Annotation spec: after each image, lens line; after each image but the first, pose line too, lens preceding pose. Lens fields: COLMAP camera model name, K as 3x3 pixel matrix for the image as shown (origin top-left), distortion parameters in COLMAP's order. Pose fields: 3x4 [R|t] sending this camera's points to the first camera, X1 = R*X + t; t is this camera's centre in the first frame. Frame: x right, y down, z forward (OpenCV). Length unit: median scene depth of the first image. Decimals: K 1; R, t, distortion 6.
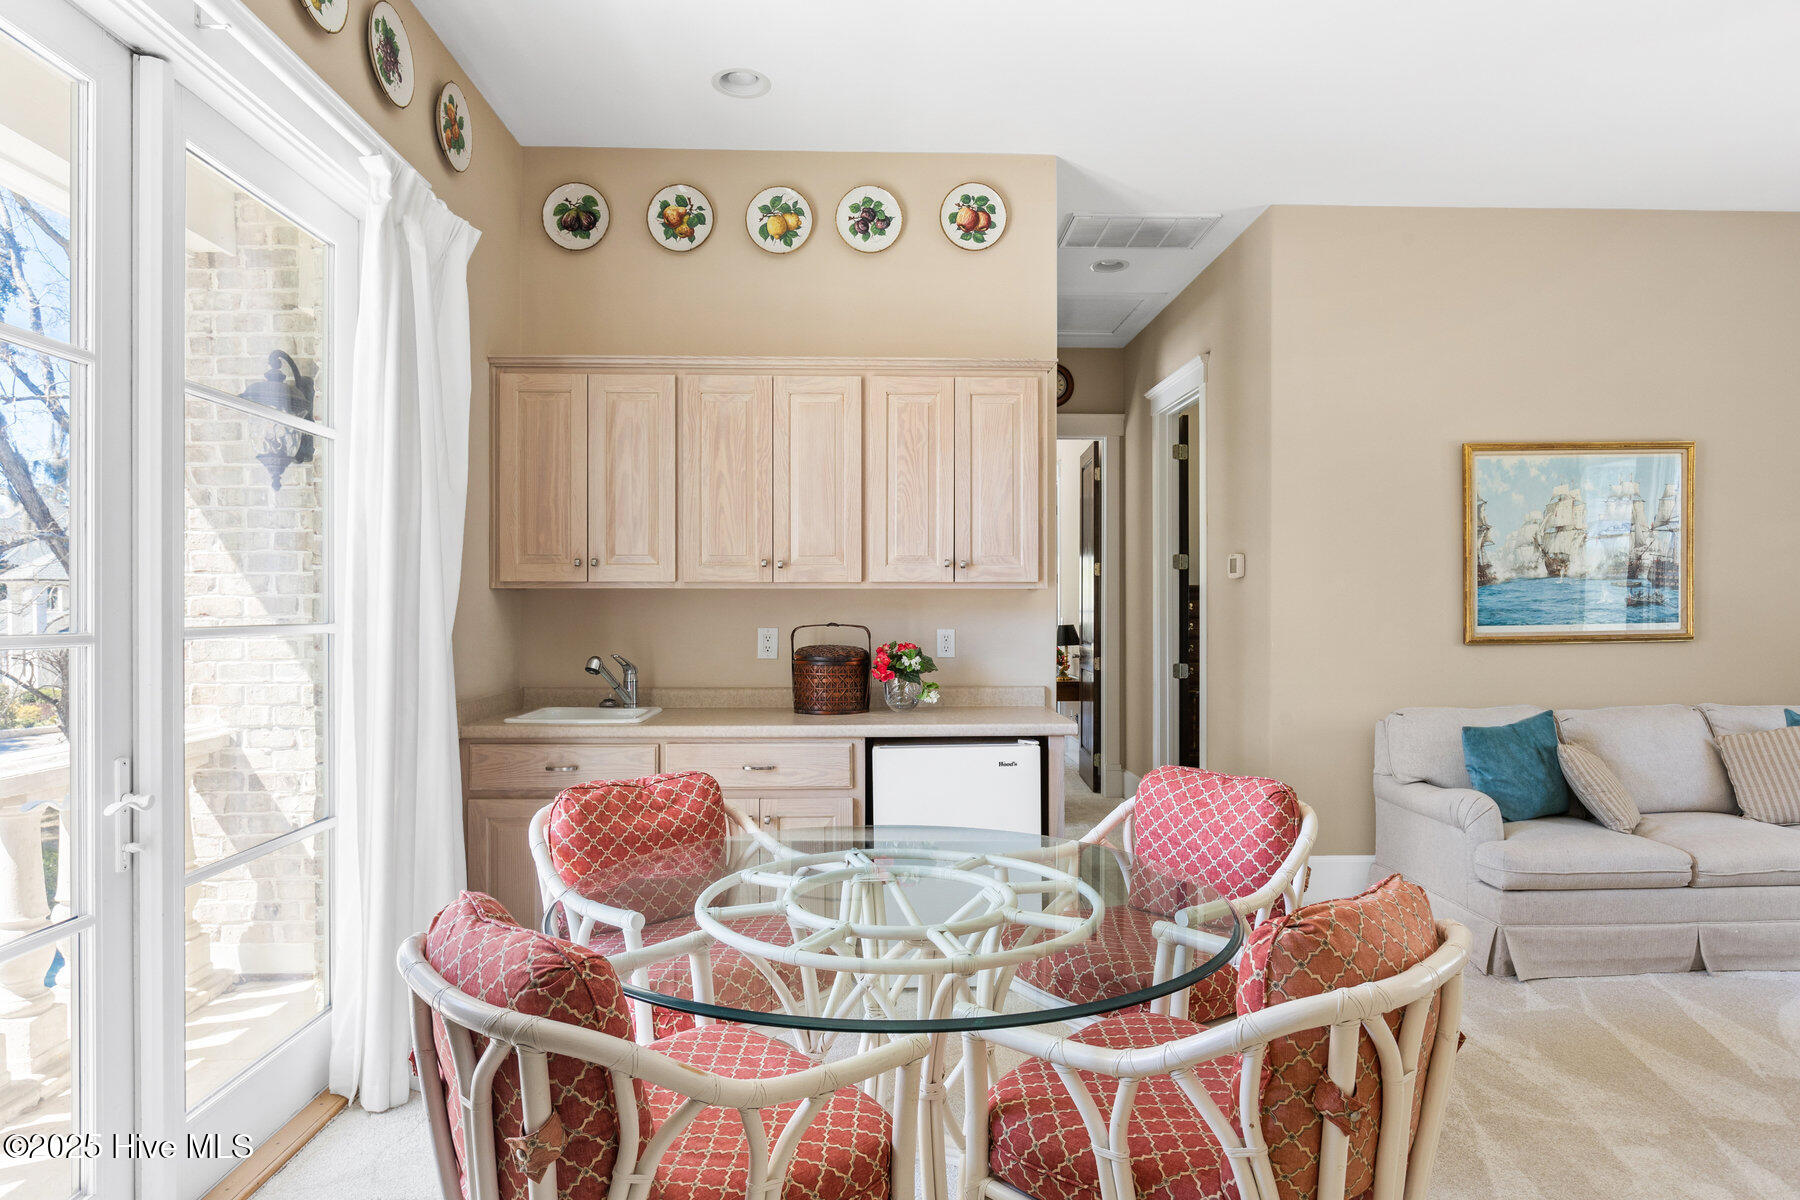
lens RADIAL K [[1061.1, 0, 909.1], [0, 1061.1, 608.5], [0, 0, 1]] dist [0.008718, 0.000713]
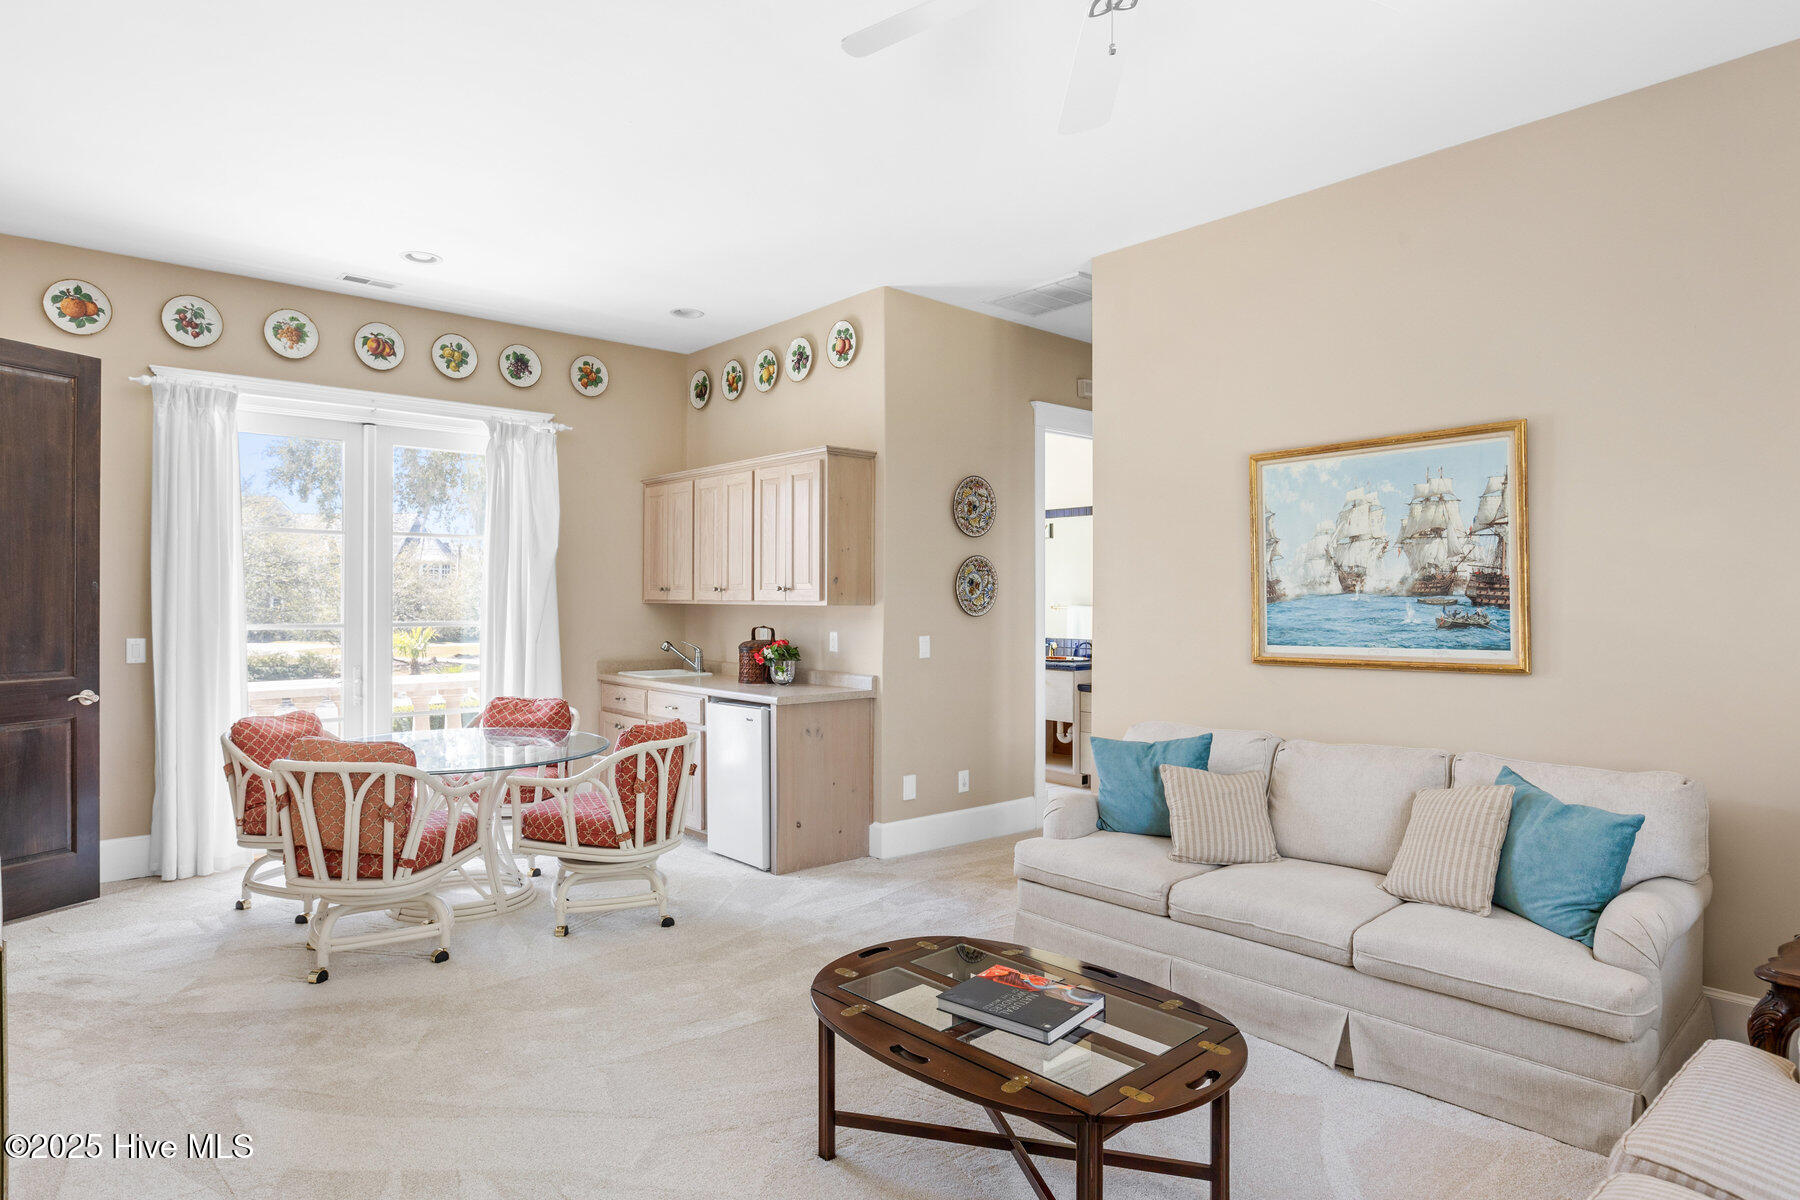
lens RADIAL K [[1061.1, 0, 905.4], [0, 1061.1, 592.6], [0, 0, 1]] dist [0.008718, 0.000713]
pose [[0.617878, -0.001308, -0.786273, 1.078626], [-0.005155, 0.999970, -0.005714, -0.023253], [0.786257, 0.007584, 0.617853, 0.163014]]
